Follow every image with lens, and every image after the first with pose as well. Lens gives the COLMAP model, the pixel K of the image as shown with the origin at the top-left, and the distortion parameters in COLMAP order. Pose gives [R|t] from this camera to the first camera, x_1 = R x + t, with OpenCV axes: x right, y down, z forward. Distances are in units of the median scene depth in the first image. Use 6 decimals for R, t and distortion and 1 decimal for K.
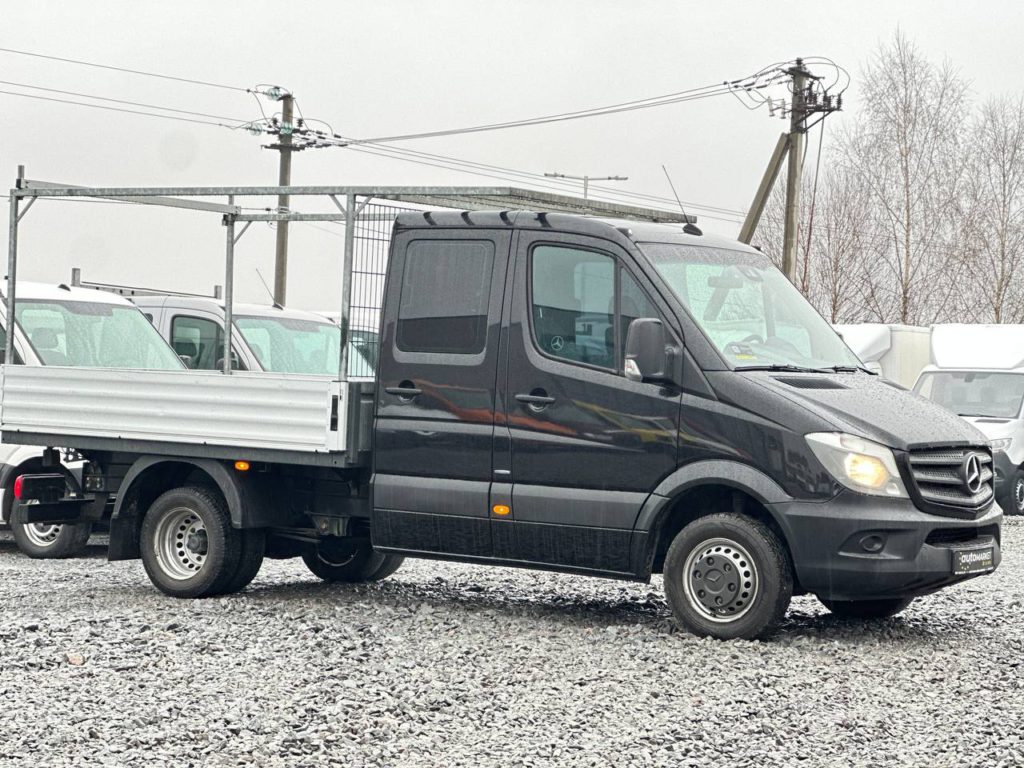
lens RADIAL K [[2287.9, 0, 515.1], [0, 2287.9, 356.6], [0, 0, 1]] dist [0.171122, 0.000000]
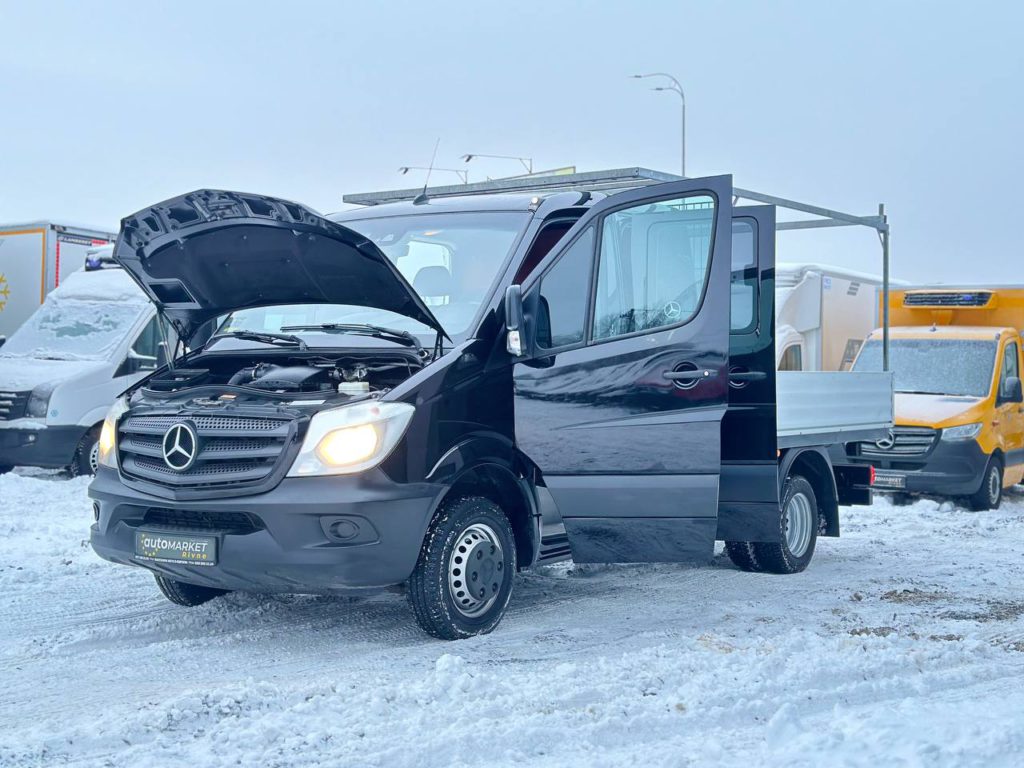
lens RADIAL K [[1421.4, 0, 519.6], [0, 1421.4, 387.7], [0, 0, 1]] dist [0.136041, 0.000000]
pose [[-0.026788, -0.031362, -0.999149, 0.672163], [0.001621, 0.999505, -0.031416, 0.042433], [0.999640, -0.002462, -0.026724, 1.056914]]
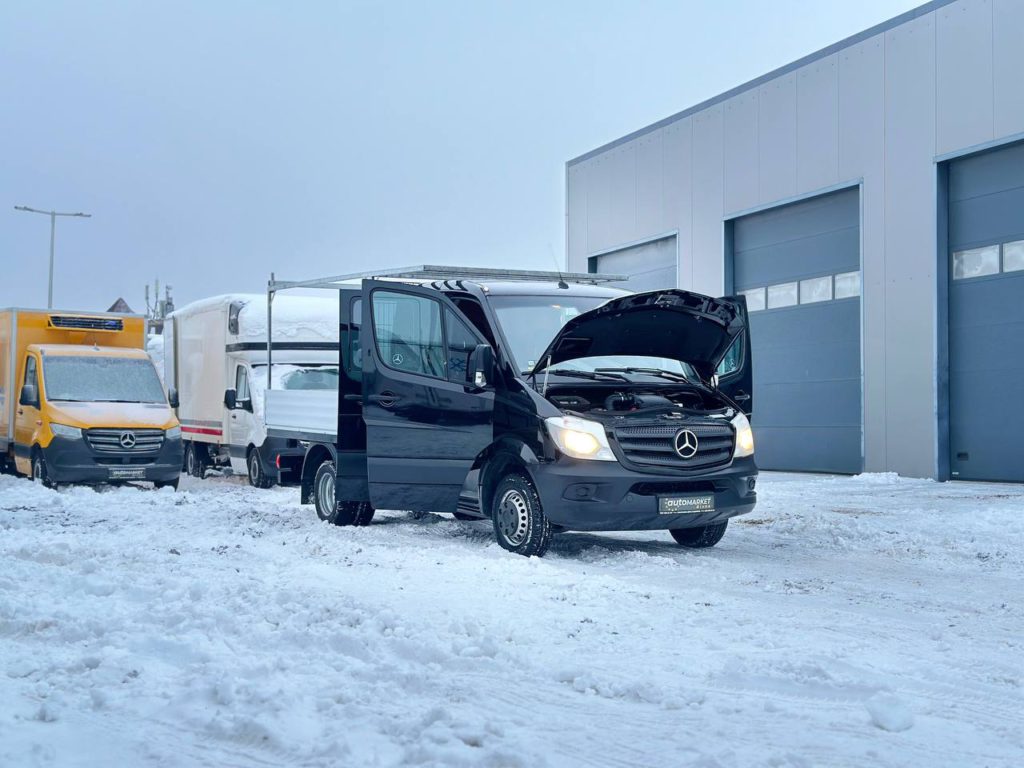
lens RADIAL K [[1421.4, 0, 497.9], [0, 1421.4, 389.0], [0, 0, 1]] dist [0.136041, 0.000000]
pose [[0.888517, -0.030365, -0.457837, 0.463194], [0.029207, 0.999527, -0.009609, 0.020357], [0.457912, -0.004834, 0.888984, 0.151888]]
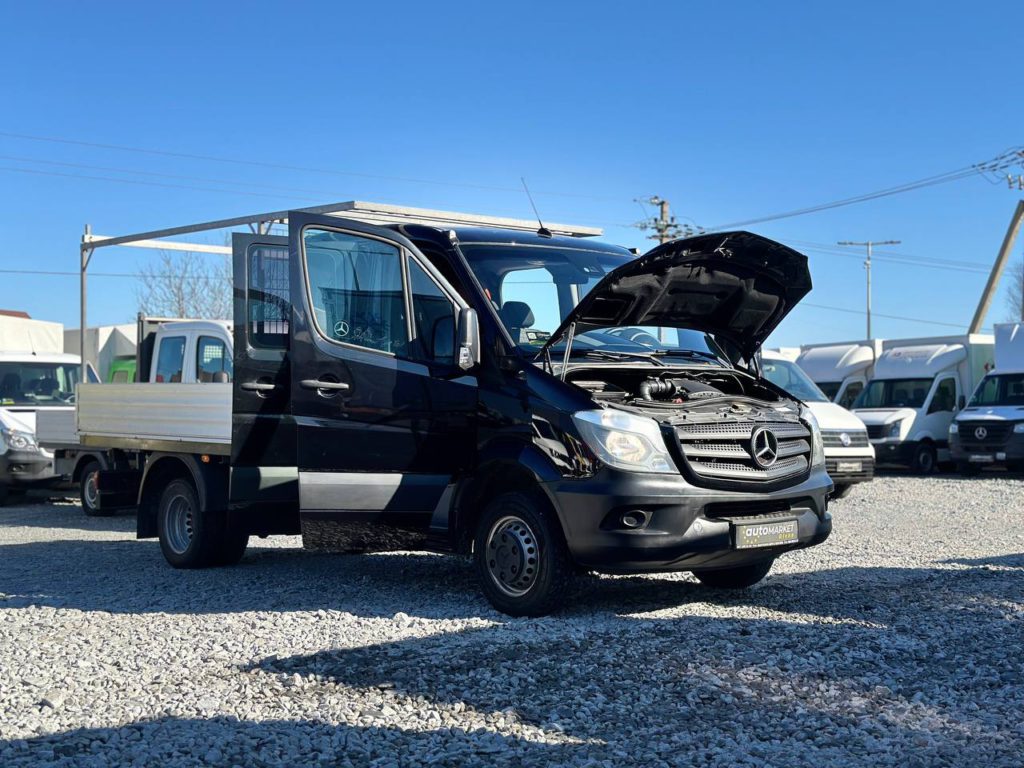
lens RADIAL K [[1421.4, 0, 546.2], [0, 1421.4, 408.5], [0, 0, 1]] dist [0.136041, 0.000000]
pose [[0.963917, -0.033181, -0.264128, 0.251692], [0.037618, 0.999223, 0.011756, 0.021196], [0.263533, -0.021267, 0.964416, 0.348010]]
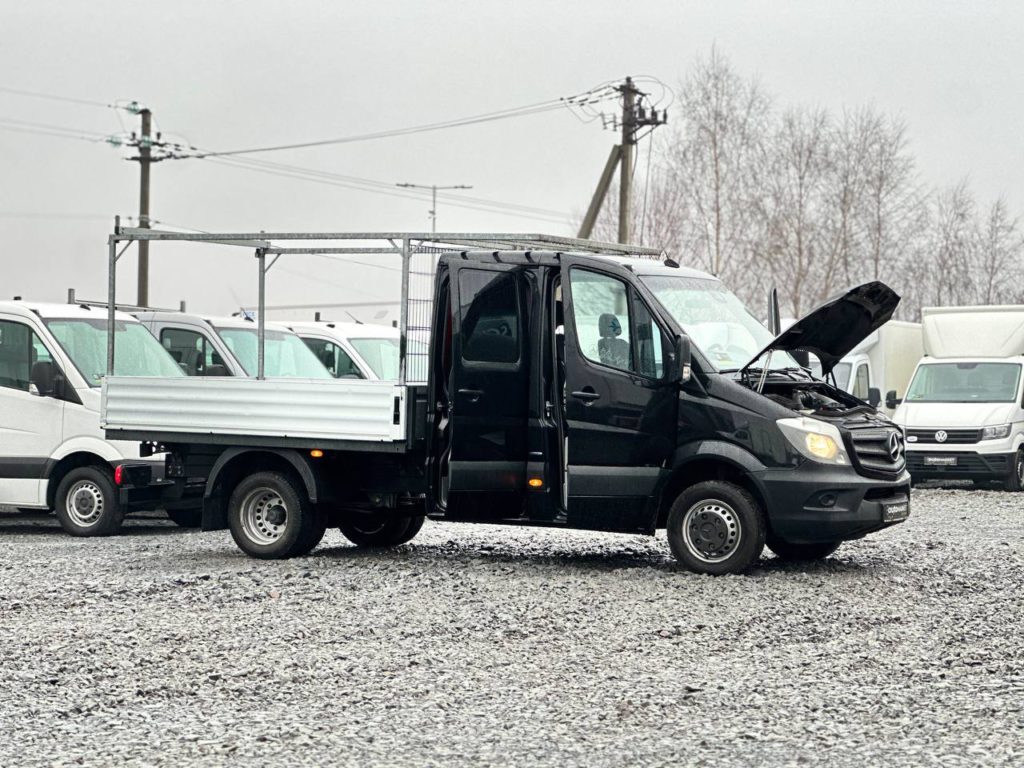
lens RADIAL K [[2287.9, 0, 511.7], [0, 2287.9, 361.6], [0, 0, 1]] dist [0.171122, 0.000000]
pose [[0.995131, -0.017069, 0.097073, -0.138540], [0.016432, 0.999838, 0.007355, -0.010922], [-0.097183, -0.005724, 0.995250, -0.278744]]
